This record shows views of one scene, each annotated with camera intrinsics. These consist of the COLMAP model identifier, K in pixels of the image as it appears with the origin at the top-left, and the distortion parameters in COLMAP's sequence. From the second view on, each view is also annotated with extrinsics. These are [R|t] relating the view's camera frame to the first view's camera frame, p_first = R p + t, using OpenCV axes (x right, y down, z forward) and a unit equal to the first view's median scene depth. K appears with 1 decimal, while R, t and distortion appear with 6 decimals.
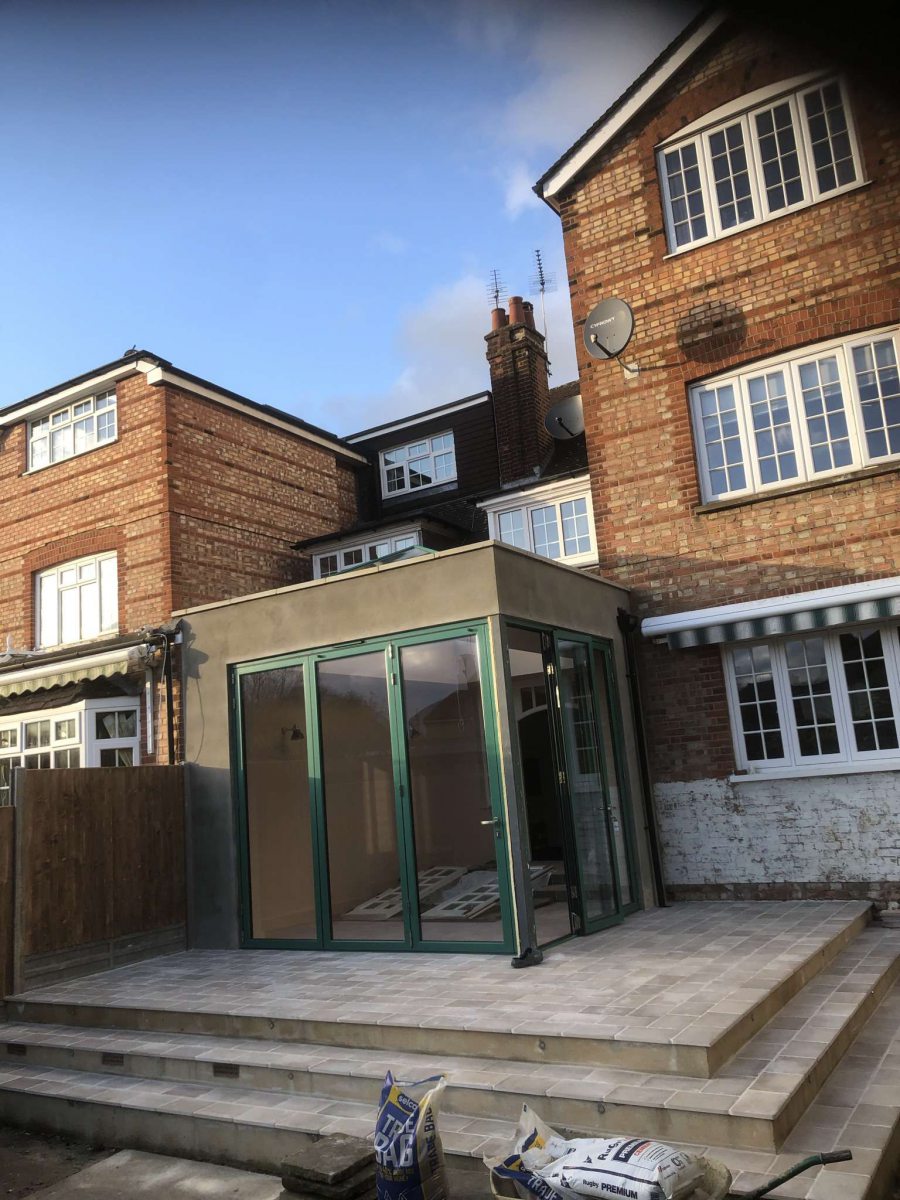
lens RADIAL K [[993.7, 0, 426.9], [0, 993.7, 607.3], [0, 0, 1]] dist [0.024140, -0.046182]
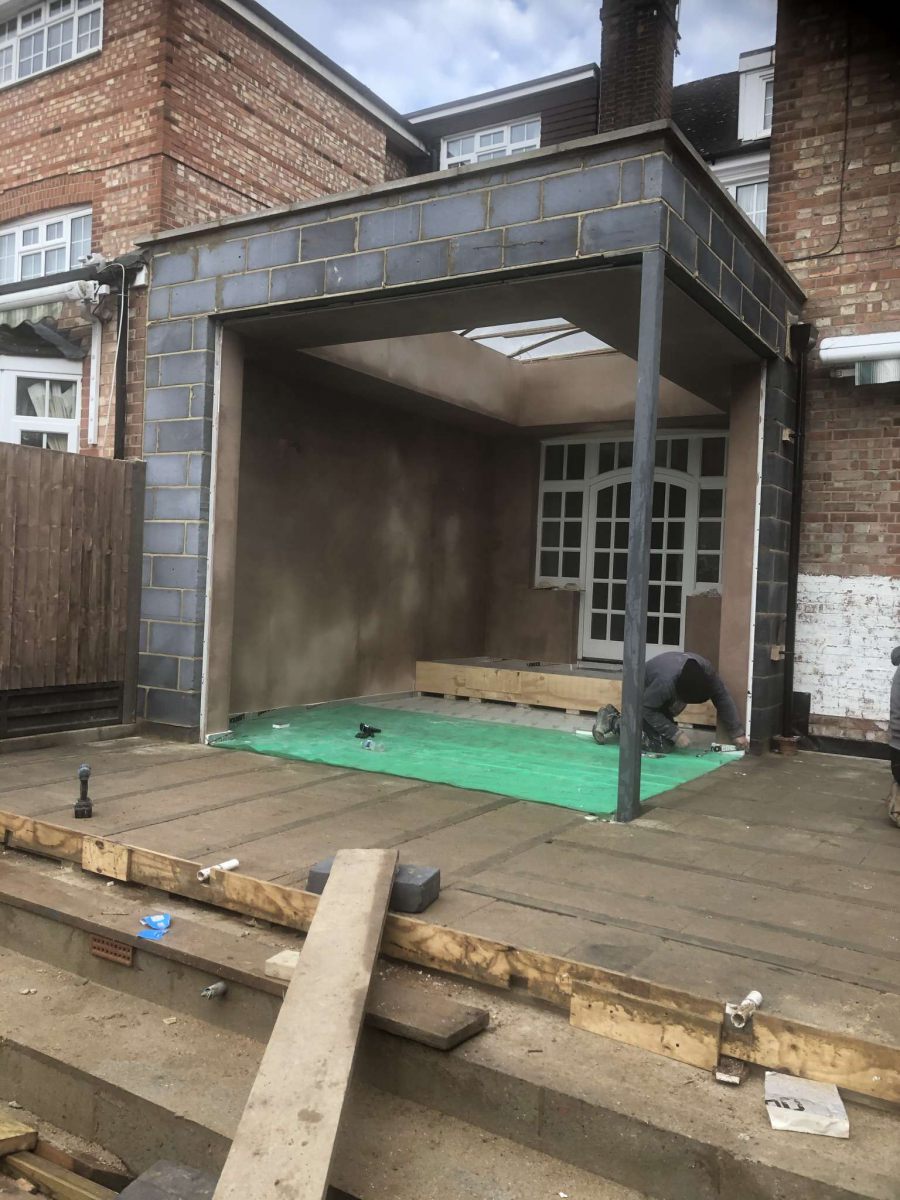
lens RADIAL K [[993.5, 0, 438.5], [0, 993.5, 593.8], [0, 0, 1]] dist [0.024343, -0.014208]
pose [[0.992636, 0.120394, 0.013388, -0.032593], [-0.120741, 0.974421, 0.189542, 0.083723], [0.009774, -0.189763, 0.981781, 0.285978]]
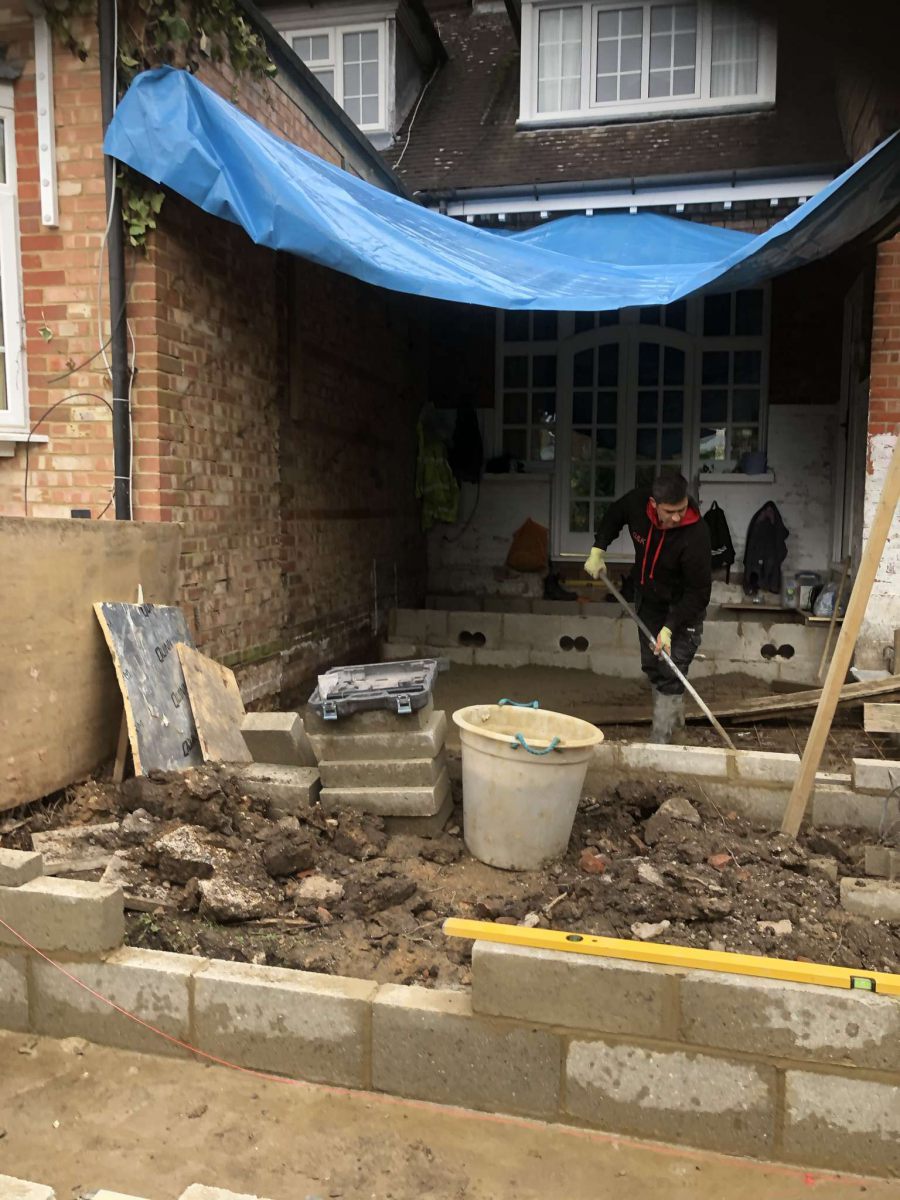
lens RADIAL K [[999.1, 0, 447.4], [0, 999.1, 610.9], [0, 0, 1]] dist [0.009292, -0.020711]
pose [[0.938149, 0.054252, 0.341956, -0.245918], [-0.144865, 0.958547, 0.245360, 0.167851], [-0.314470, -0.279721, 0.907119, 0.497074]]
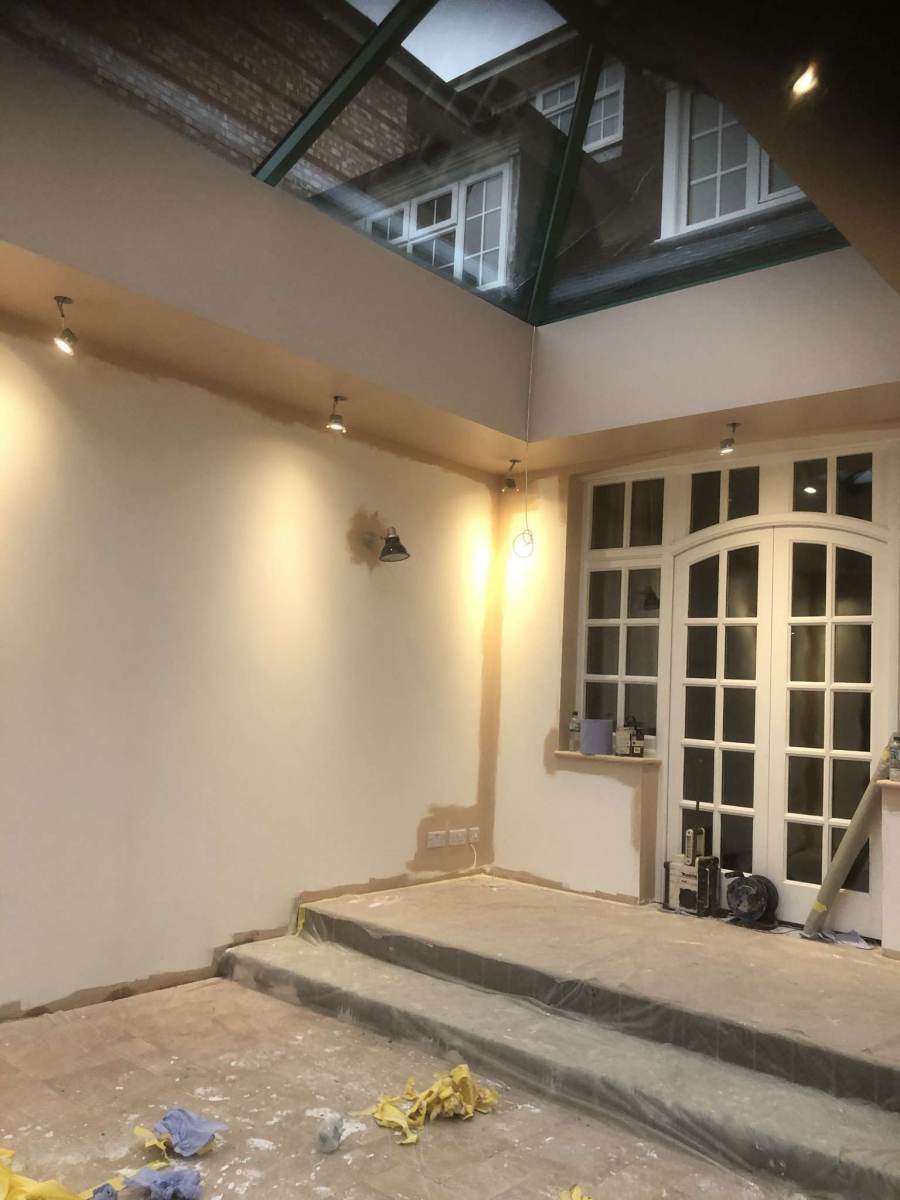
lens RADIAL K [[983.9, 0, 449.6], [0, 983.9, 604.7], [0, 0, 1]] dist [0.023726, -0.004246]
pose [[0.982736, 0.113524, -0.146087, 0.081124], [-0.099560, 0.990034, 0.099606, 0.134070], [0.155939, -0.083342, 0.984245, 0.763127]]
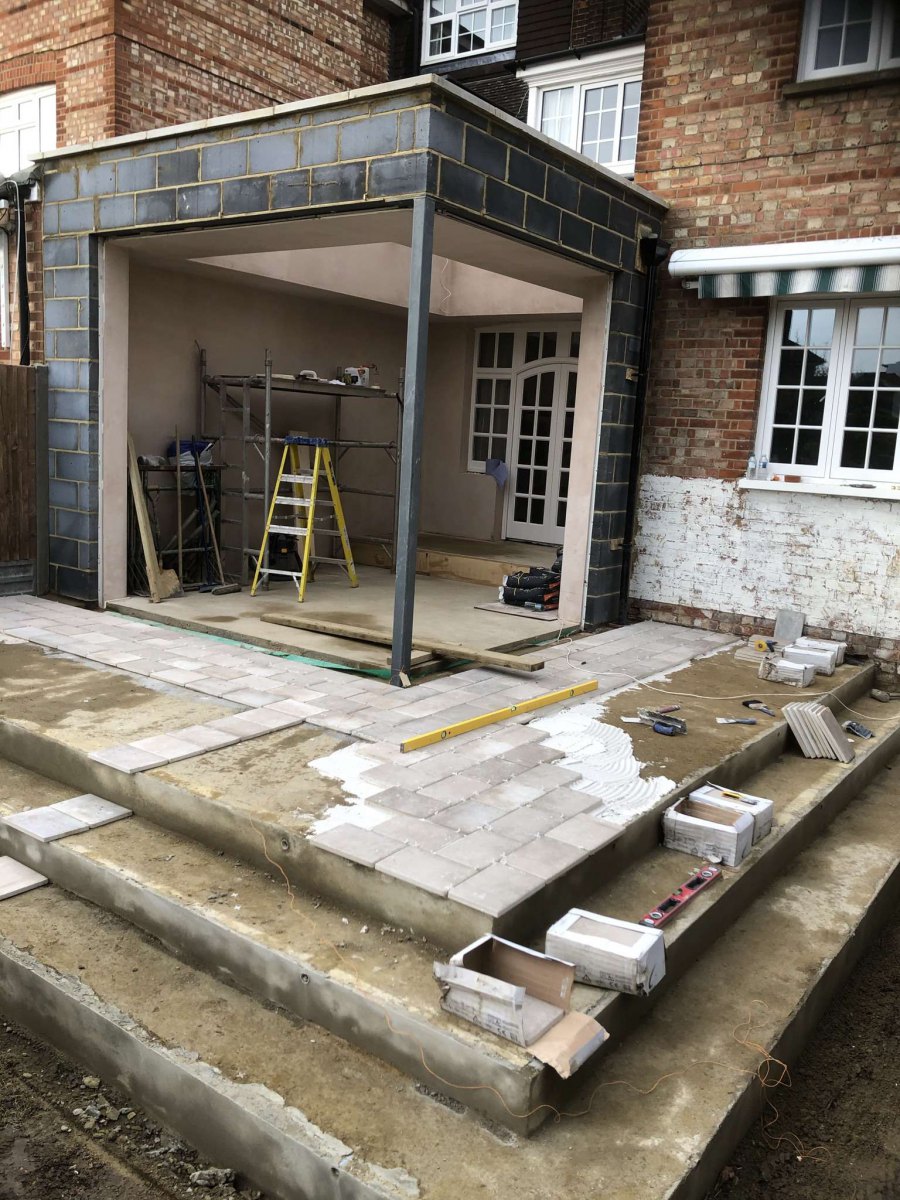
lens RADIAL K [[997.4, 0, 443.6], [0, 997.4, 601.6], [0, 0, 1]] dist [0.013957, -0.002224]
pose [[0.989222, 0.142698, -0.032810, 0.109844], [-0.122904, 0.931016, 0.343662, 0.020221], [0.079587, -0.335926, 0.938520, 0.216506]]
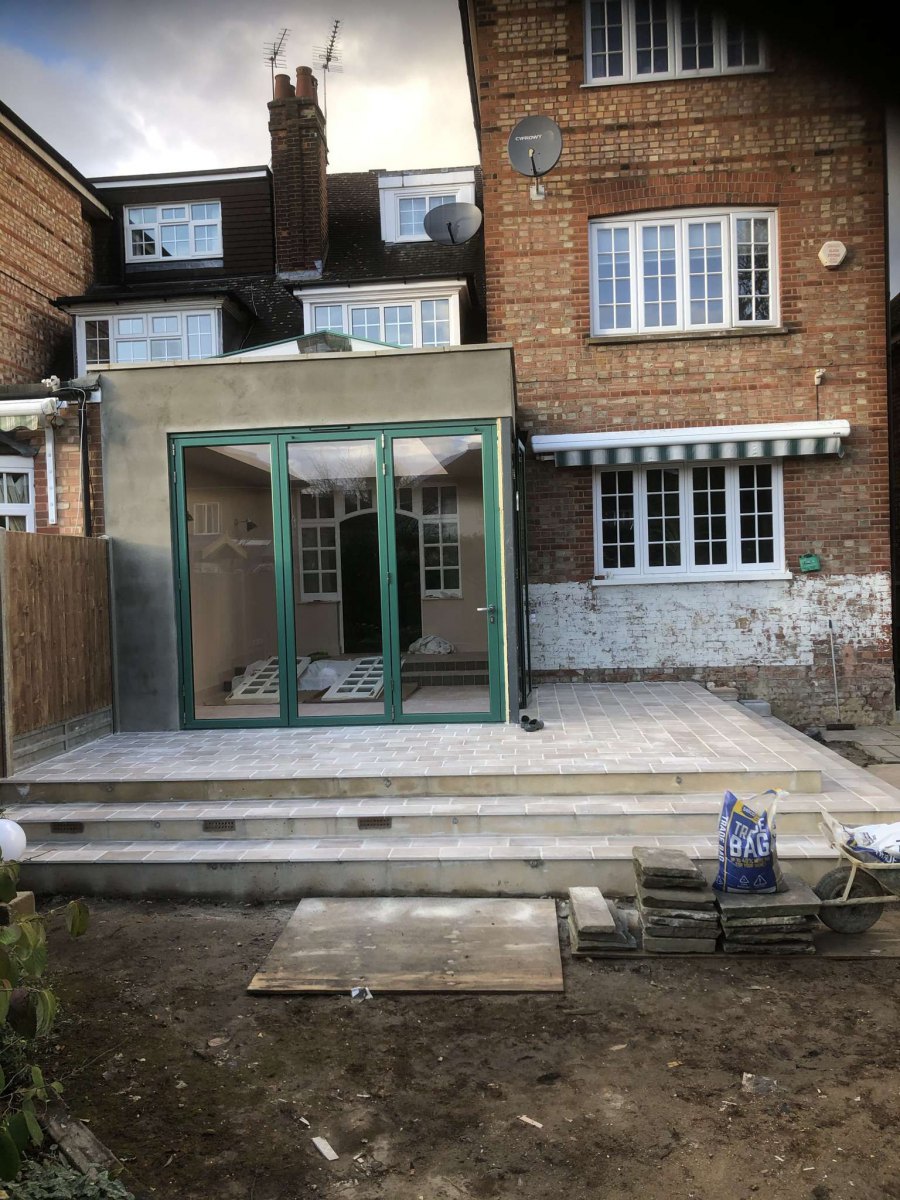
lens RADIAL K [[999.8, 0, 439.0], [0, 999.8, 615.2], [0, 0, 1]] dist [0.009847, -0.014948]
pose [[0.885730, 0.032429, 0.463067, -0.368818], [-0.121040, 0.979182, 0.162945, 0.038111], [-0.448142, -0.200375, 0.871217, 0.049790]]
